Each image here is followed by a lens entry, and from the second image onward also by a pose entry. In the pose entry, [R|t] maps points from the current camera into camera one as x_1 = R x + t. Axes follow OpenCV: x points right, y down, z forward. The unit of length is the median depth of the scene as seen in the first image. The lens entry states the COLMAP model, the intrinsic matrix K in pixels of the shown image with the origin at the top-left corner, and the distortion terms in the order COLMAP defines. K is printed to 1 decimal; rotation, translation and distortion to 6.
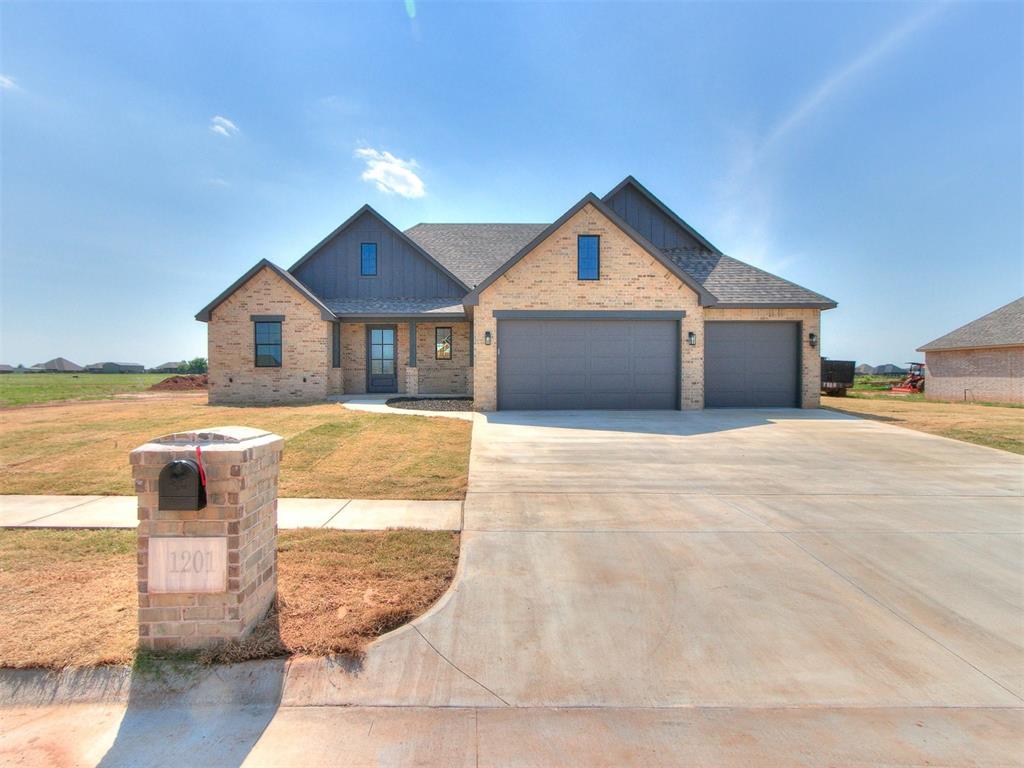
lens RADIAL K [[539.0, 0, 495.5], [0, 539.0, 390.7], [0, 0, 1]] dist [-0.001716, -0.000087]
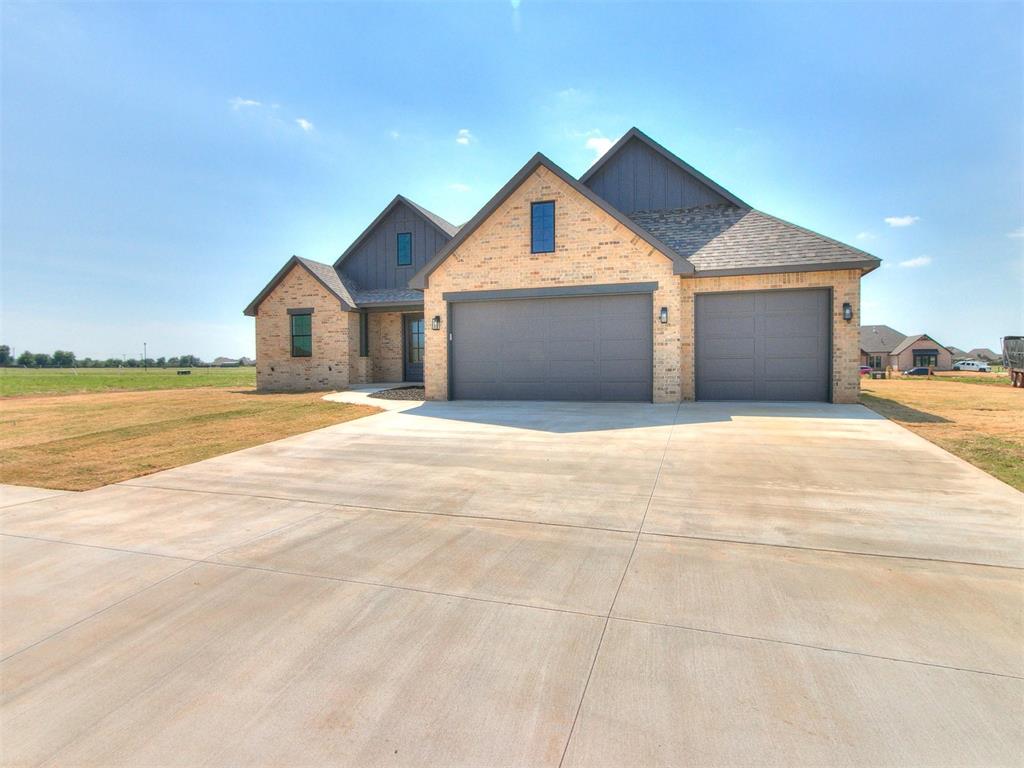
lens RADIAL K [[542.8, 0, 512.0], [0, 542.8, 384.0], [0, 0, 1]] dist [-0.000067, 0.000083]
pose [[0.948026, 0.004328, -0.318165, 0.404462], [-0.002635, 0.999980, 0.005750, 0.003206], [0.318183, -0.004613, 0.948018, 0.143644]]
